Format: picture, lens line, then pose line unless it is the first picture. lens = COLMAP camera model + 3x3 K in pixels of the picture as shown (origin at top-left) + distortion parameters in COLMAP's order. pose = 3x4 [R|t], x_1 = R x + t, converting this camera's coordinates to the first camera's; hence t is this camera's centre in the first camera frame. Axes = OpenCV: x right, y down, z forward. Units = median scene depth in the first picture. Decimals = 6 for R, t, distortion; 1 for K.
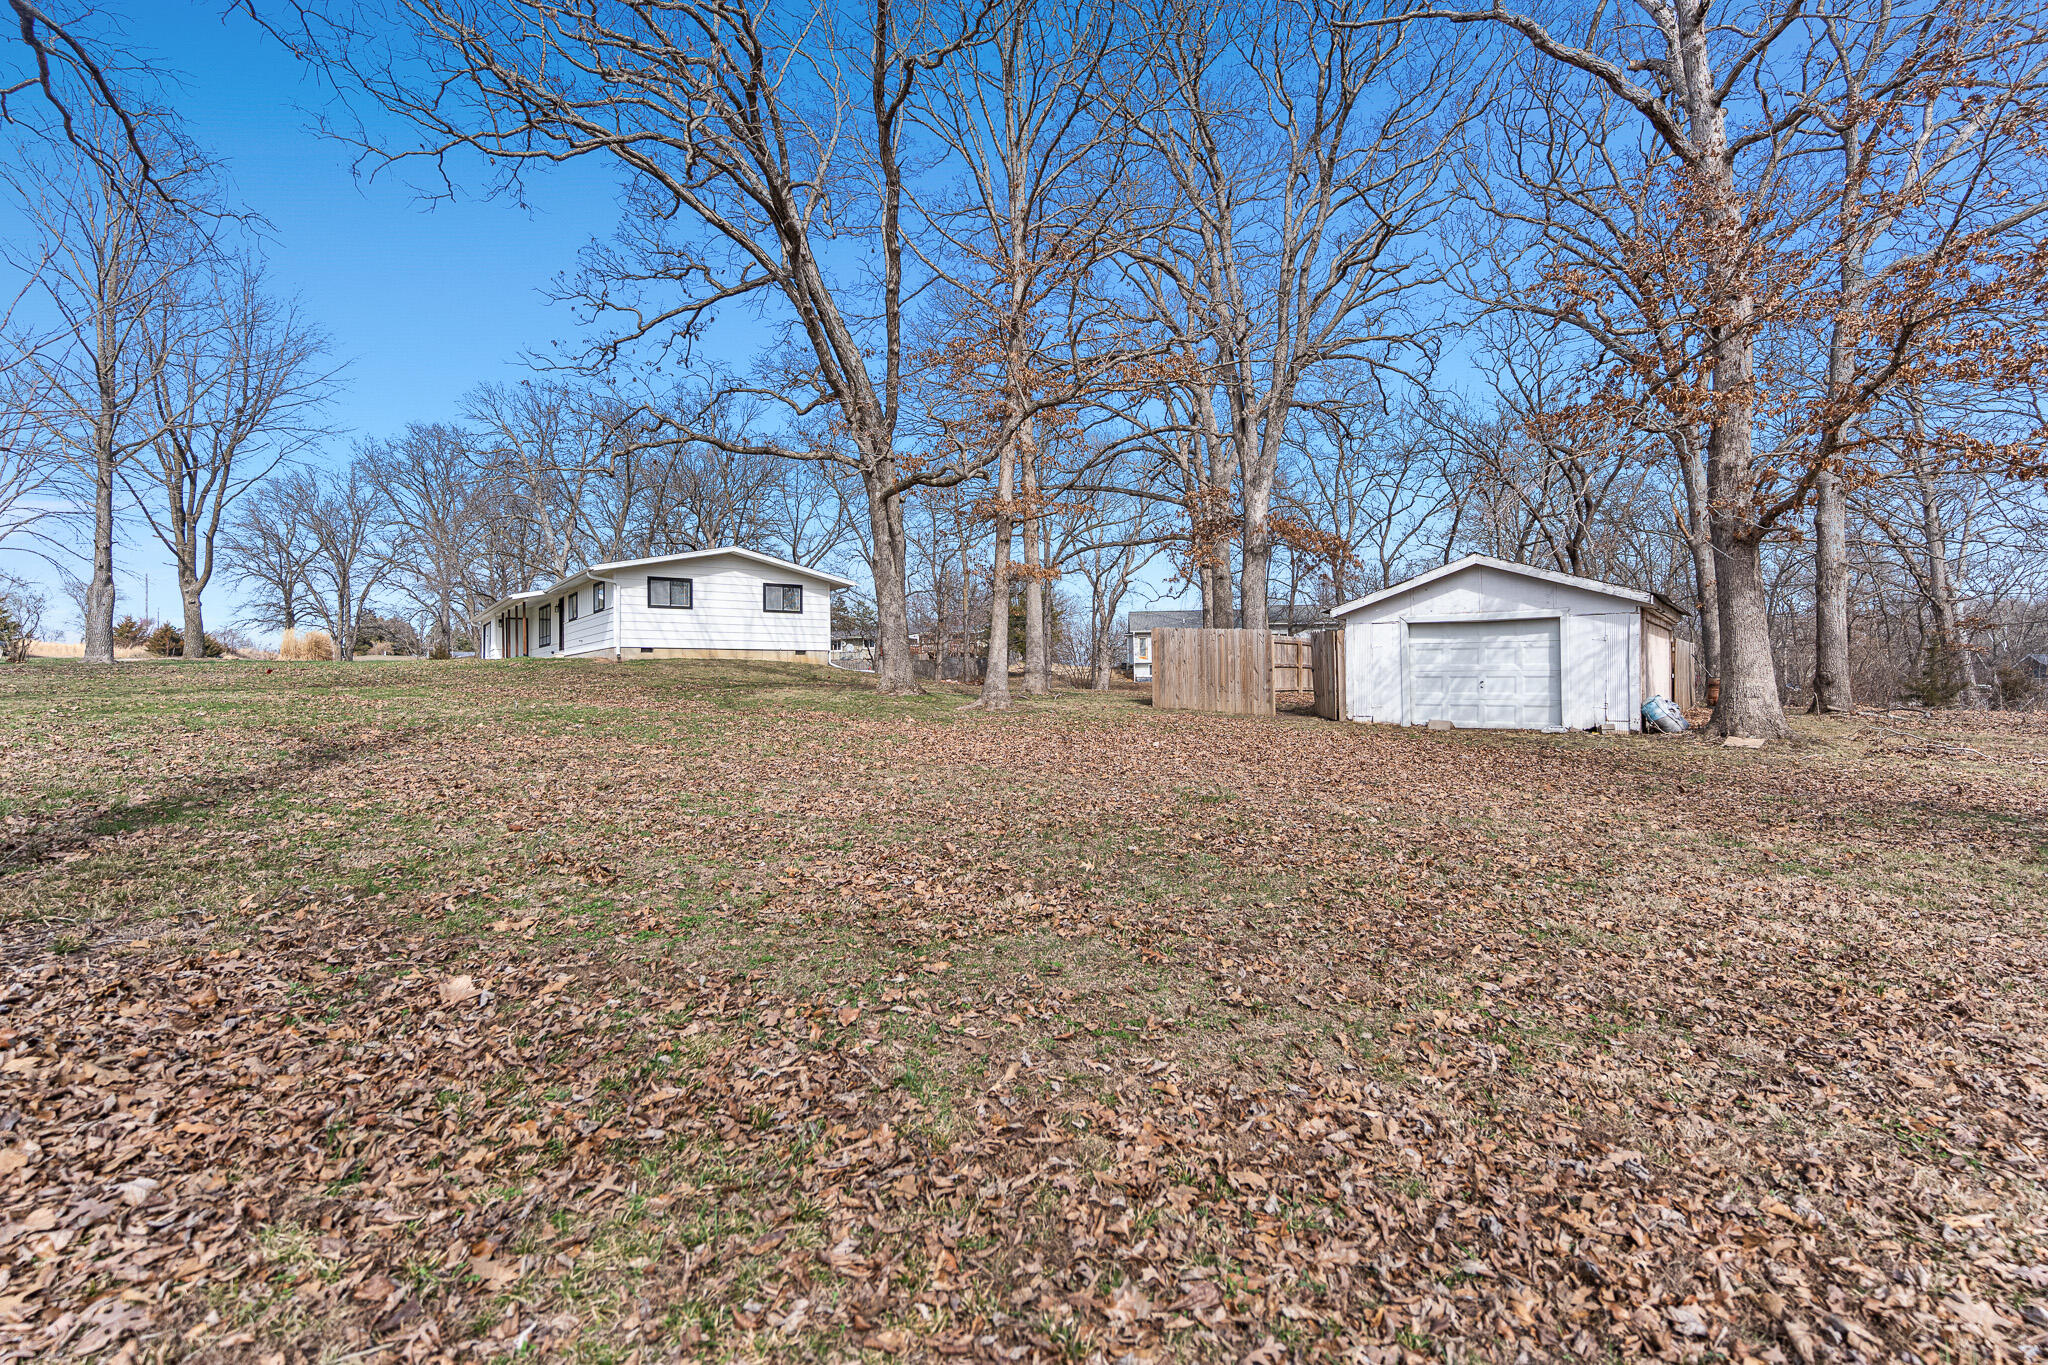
lens RADIAL K [[985.0, 0, 1019.6], [0, 985.0, 664.1], [0, 0, 1]] dist [-0.001396, 0.000193]
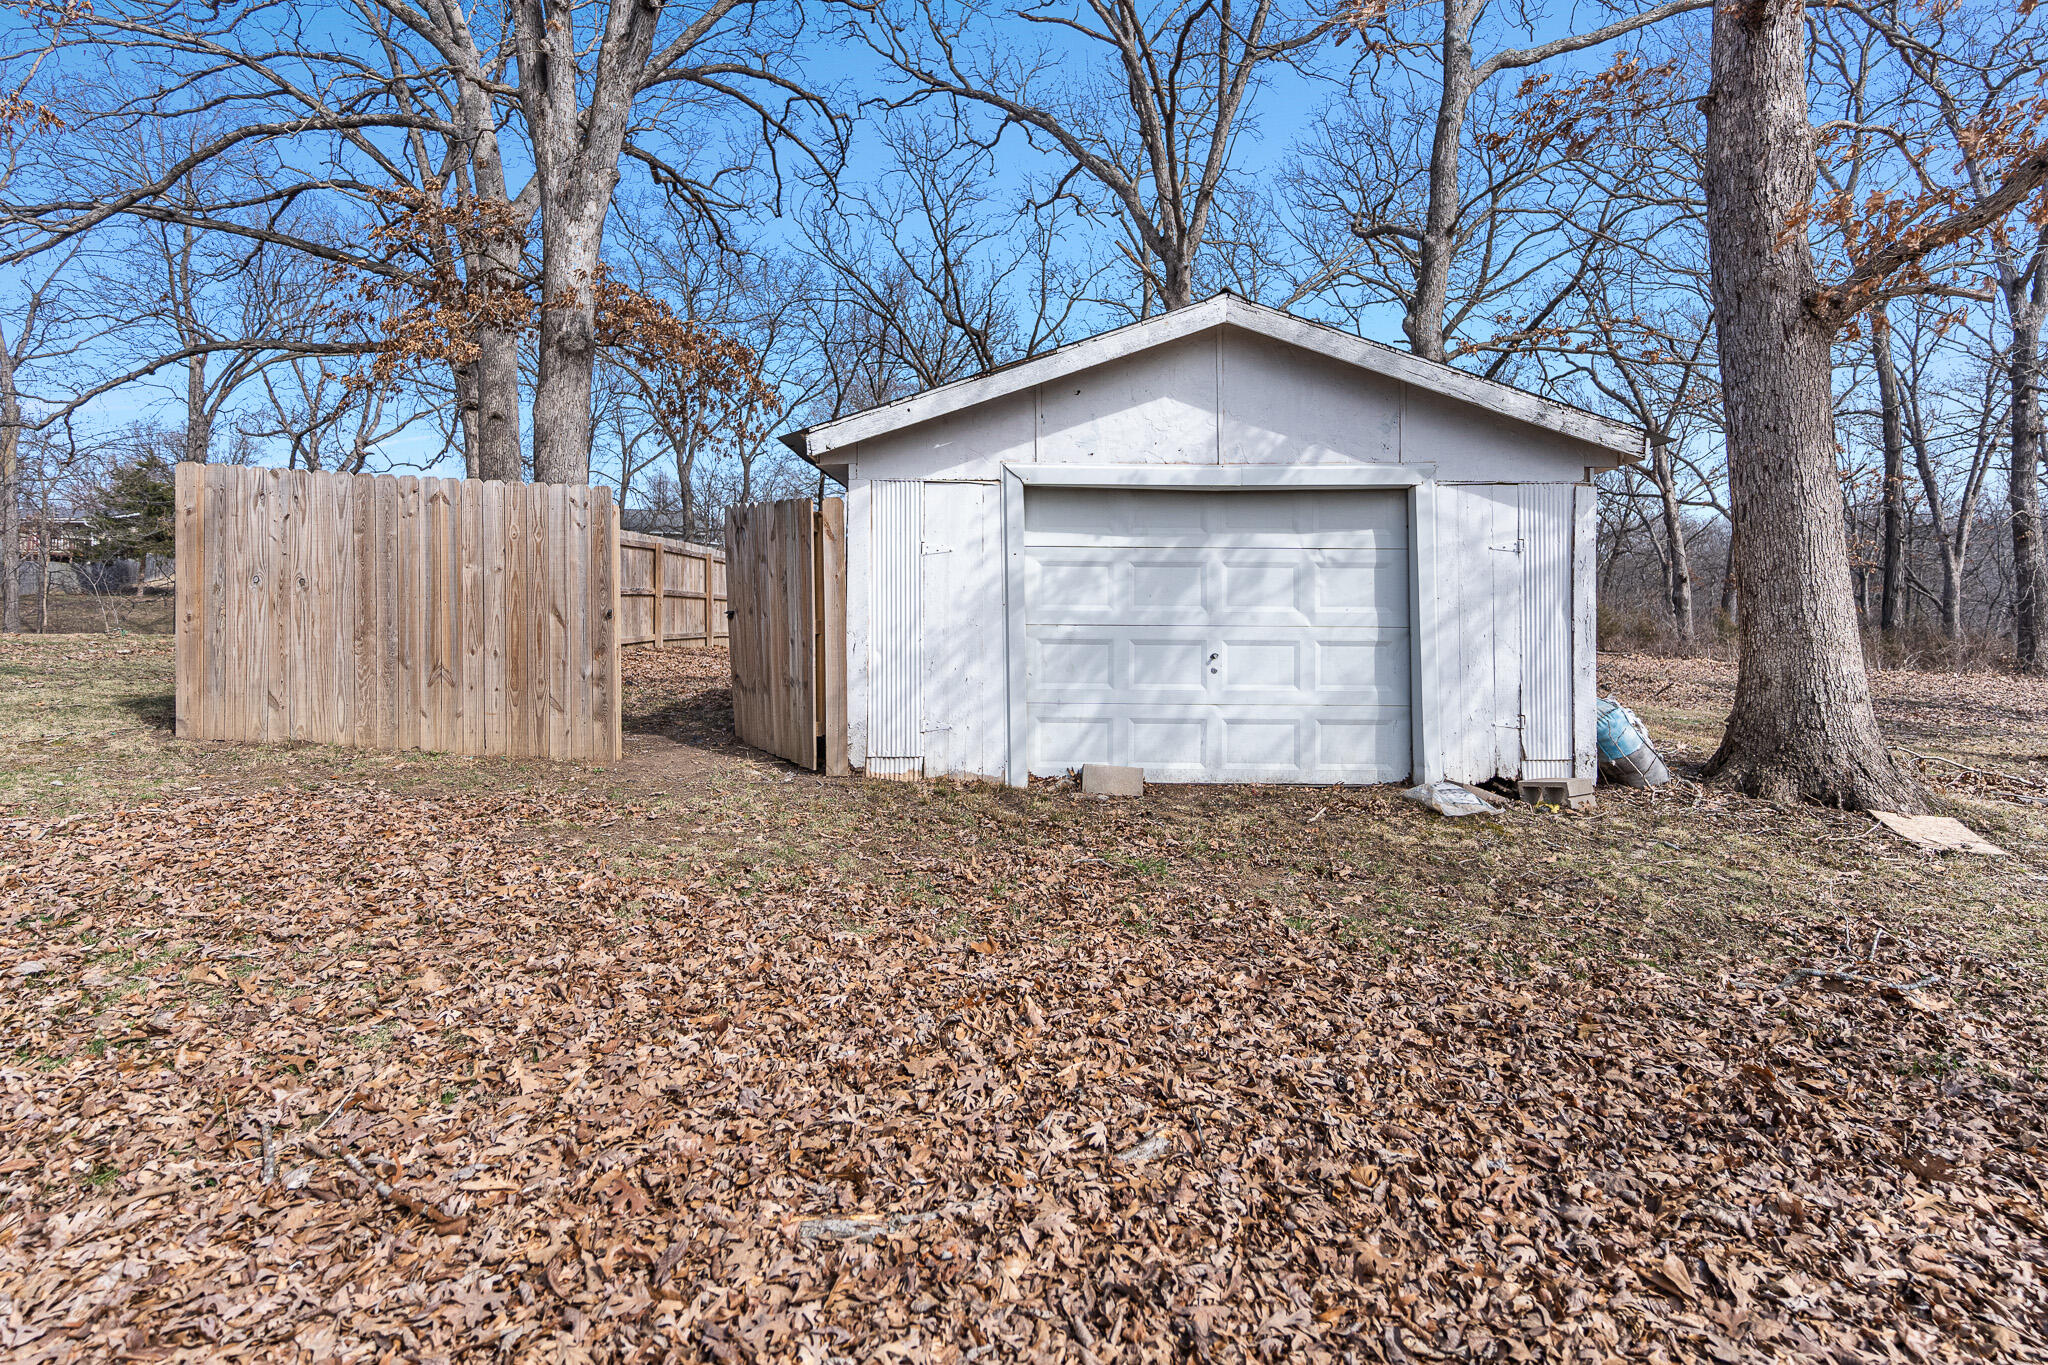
lens RADIAL K [[1071.7, 0, 1018.4], [0, 1071.7, 610.8], [0, 0, 1]] dist [0.000664, 0.000255]
pose [[0.805484, 0.011138, 0.592513, 0.167869], [-0.024242, 0.999606, 0.014165, -0.002749], [-0.592121, -0.025773, 0.805437, 0.689413]]
